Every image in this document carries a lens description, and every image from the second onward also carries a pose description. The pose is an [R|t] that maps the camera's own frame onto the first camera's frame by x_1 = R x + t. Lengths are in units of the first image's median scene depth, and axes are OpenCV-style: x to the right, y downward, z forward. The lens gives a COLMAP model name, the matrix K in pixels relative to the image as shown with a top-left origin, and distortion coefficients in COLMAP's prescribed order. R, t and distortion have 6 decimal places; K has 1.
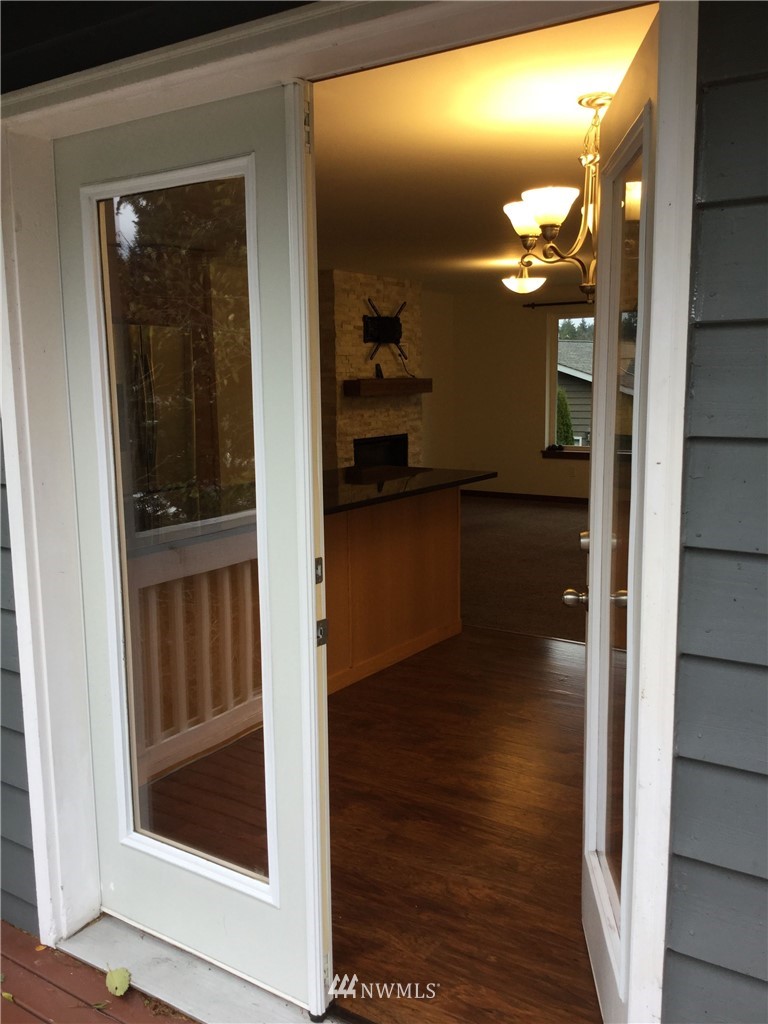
lens RADIAL K [[920.7, 0, 383.4], [0, 920.7, 514.7], [0, 0, 1]] dist [0.105190, -0.176881]
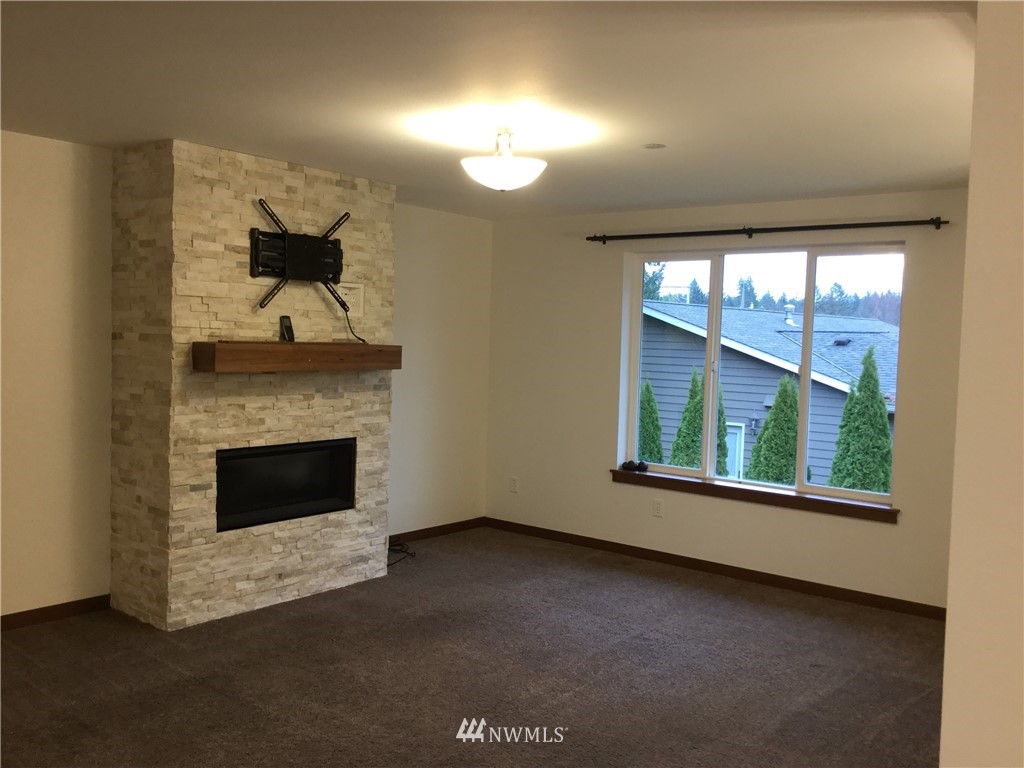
lens RADIAL K [[920.7, 0, 515.3], [0, 920.7, 384.3], [0, 0, 1]] dist [0.105190, -0.176881]
pose [[0.996787, 0.047985, -0.064141, 0.171549], [-0.054163, 0.993679, -0.098325, -0.073773], [0.059018, 0.101483, 0.993085, 0.449774]]
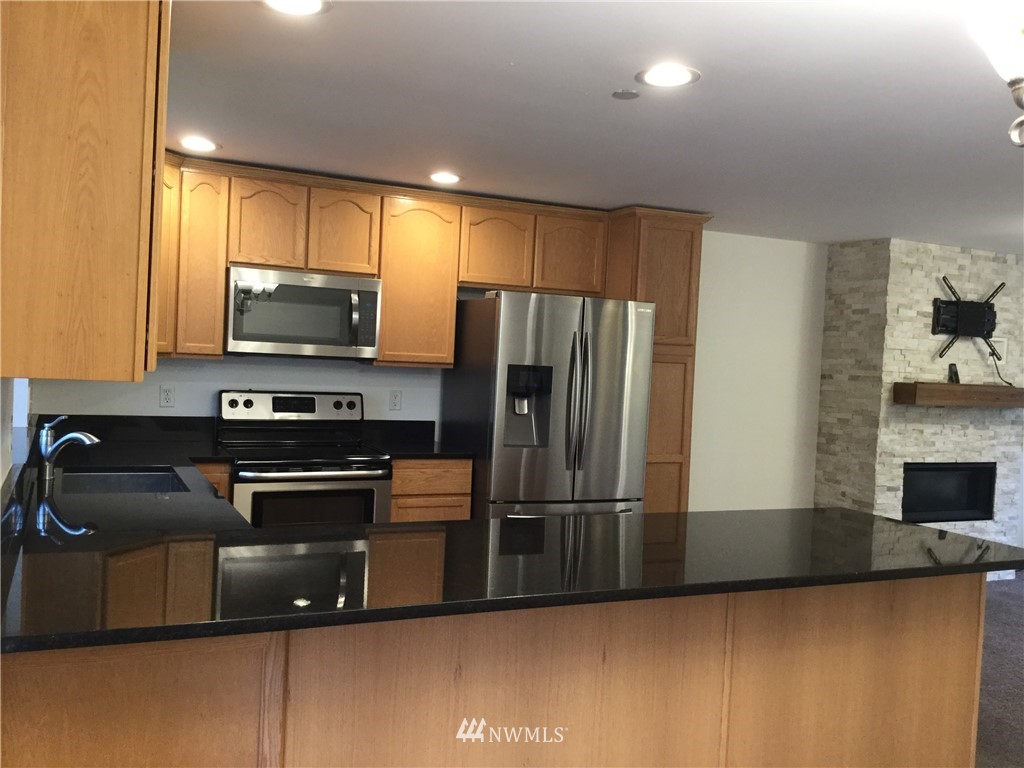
lens RADIAL K [[920.7, 0, 503.4], [0, 920.7, 382.4], [0, 0, 1]] dist [0.105190, -0.176881]
pose [[0.863527, 0.069940, -0.499428, 0.057147], [-0.136427, 0.985808, -0.097833, -0.027550], [0.485498, 0.152617, 0.860814, 0.190731]]
